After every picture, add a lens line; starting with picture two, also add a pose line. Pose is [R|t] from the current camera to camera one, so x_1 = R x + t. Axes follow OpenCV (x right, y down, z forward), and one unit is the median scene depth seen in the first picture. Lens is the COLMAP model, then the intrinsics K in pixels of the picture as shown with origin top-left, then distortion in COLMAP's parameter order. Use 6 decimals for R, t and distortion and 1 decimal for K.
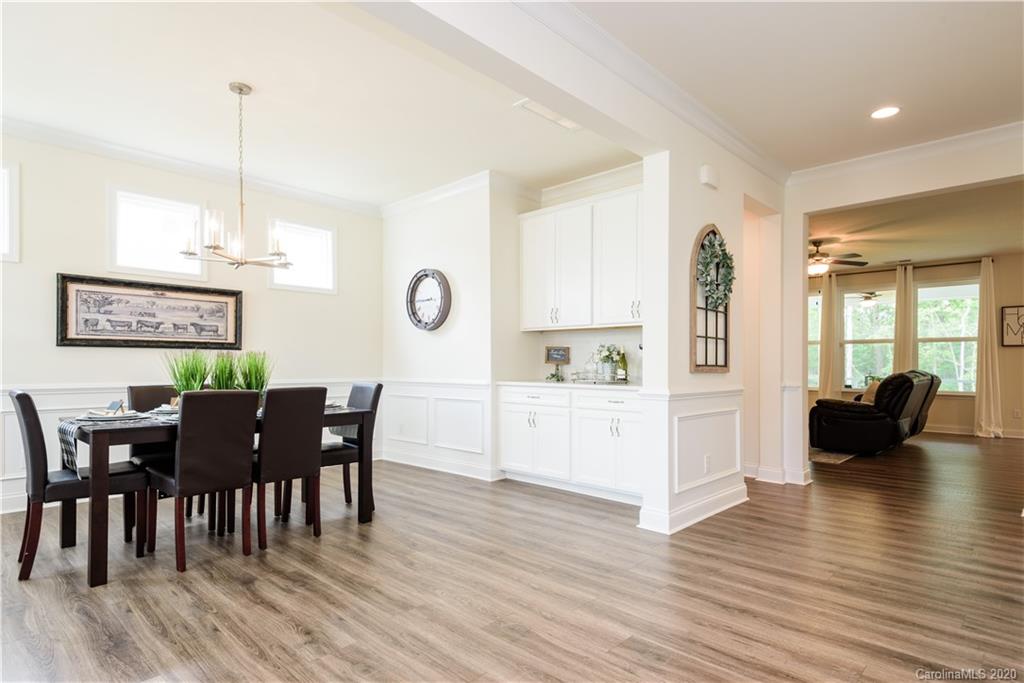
lens RADIAL K [[553.0, 0, 511.2], [0, 553.0, 368.7], [0, 0, 1]] dist [0.012712, -0.007407]
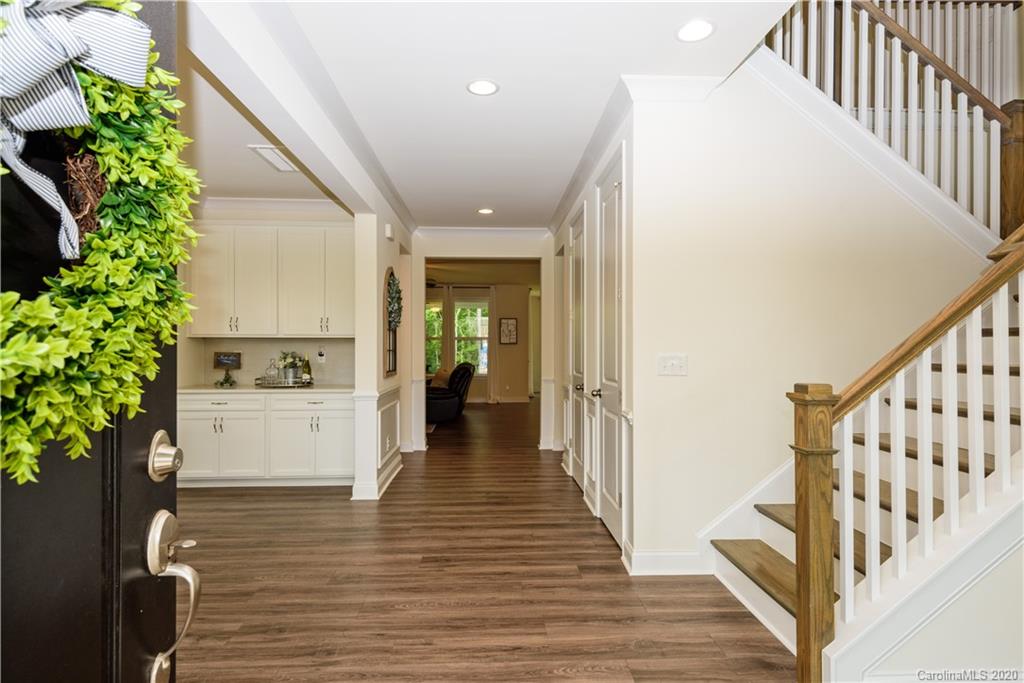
lens RADIAL K [[553.0, 0, 519.8], [0, 553.0, 344.1], [0, 0, 1]] dist [0.012712, -0.007407]
pose [[0.678845, 0.000313, 0.734282, -0.334371], [0.008185, 0.999935, -0.007994, -0.046111], [-0.734236, 0.011436, 0.678798, -0.121671]]
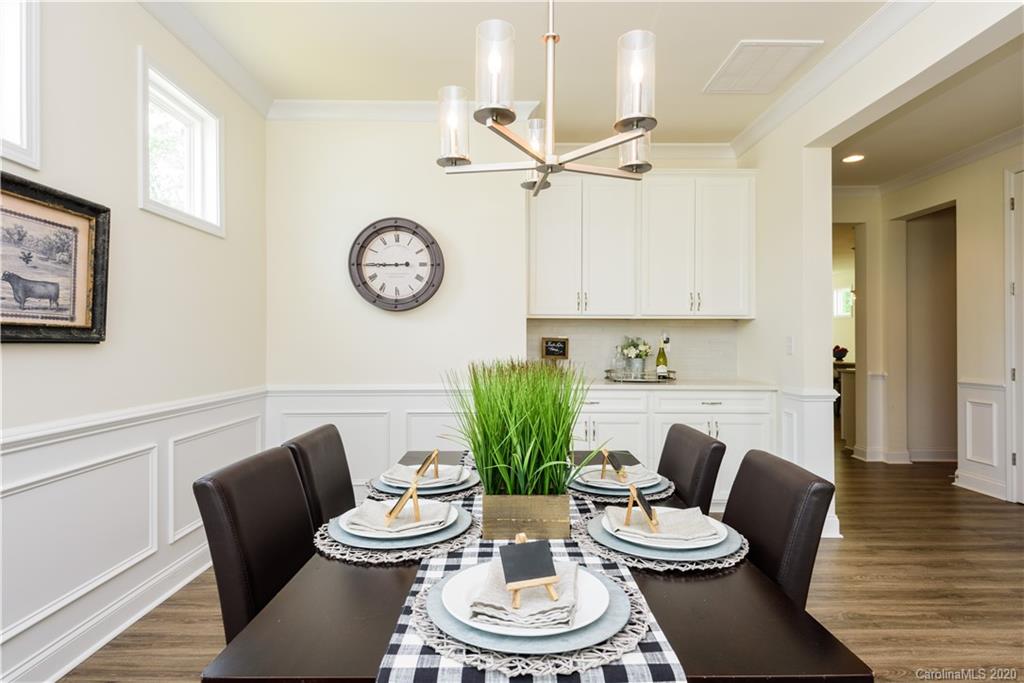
lens RADIAL K [[553.0, 0, 501.2], [0, 553.0, 340.8], [0, 0, 1]] dist [0.012712, -0.007407]
pose [[0.720465, 0.000708, 0.693491, -0.586740], [0.006334, 0.999951, -0.007601, -0.032184], [-0.693462, 0.009869, 0.720426, 0.497711]]
